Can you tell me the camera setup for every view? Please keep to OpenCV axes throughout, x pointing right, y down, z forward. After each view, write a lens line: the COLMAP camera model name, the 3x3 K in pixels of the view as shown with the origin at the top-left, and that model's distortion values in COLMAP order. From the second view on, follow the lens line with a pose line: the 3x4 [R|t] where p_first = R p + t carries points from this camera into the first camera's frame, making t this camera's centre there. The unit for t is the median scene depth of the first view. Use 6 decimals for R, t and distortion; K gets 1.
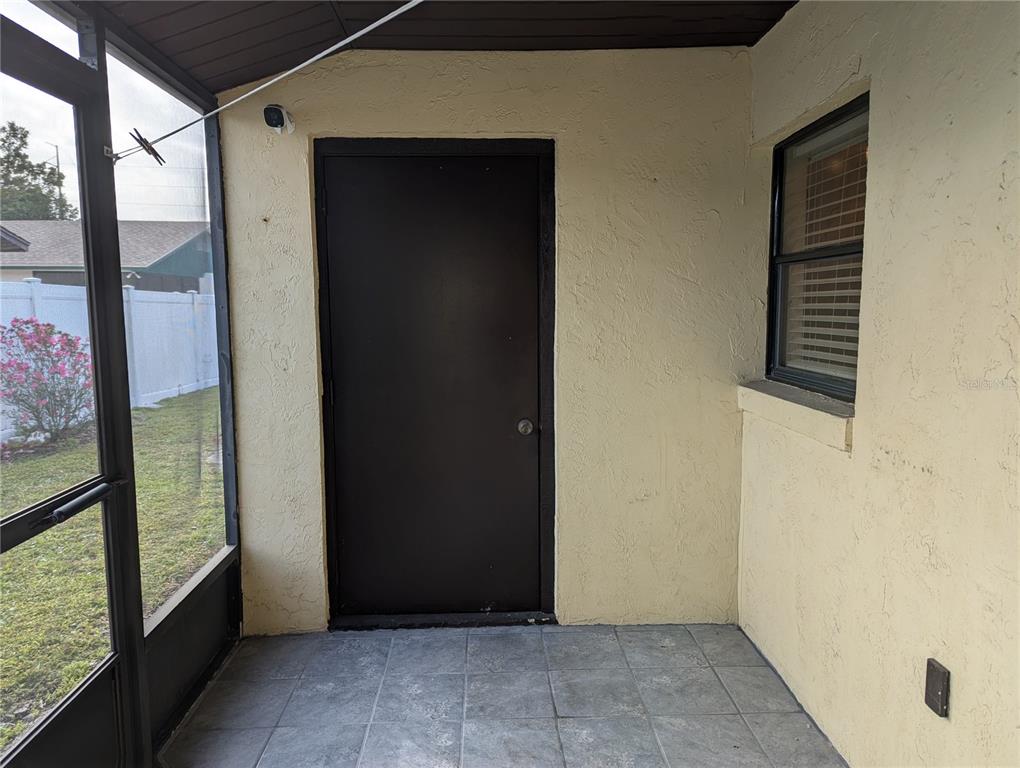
lens RADIAL K [[720.1, 0, 512.1], [0, 720.1, 380.1], [0, 0, 1]] dist [0.021297, -0.015363]
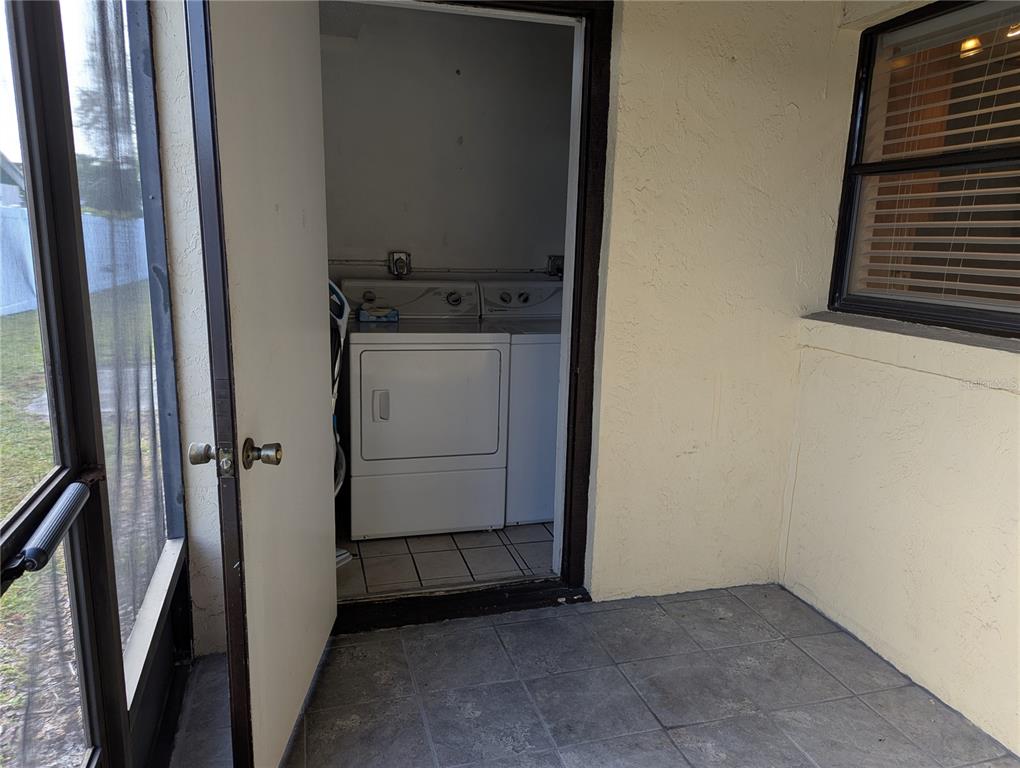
lens RADIAL K [[720.1, 0, 506.7], [0, 720.1, 389.5], [0, 0, 1]] dist [0.021297, -0.015363]
pose [[0.970158, -0.020679, 0.241588, -0.247718], [-0.004389, 0.994696, 0.102768, 0.005609], [-0.242432, -0.100762, 0.964922, 0.250280]]
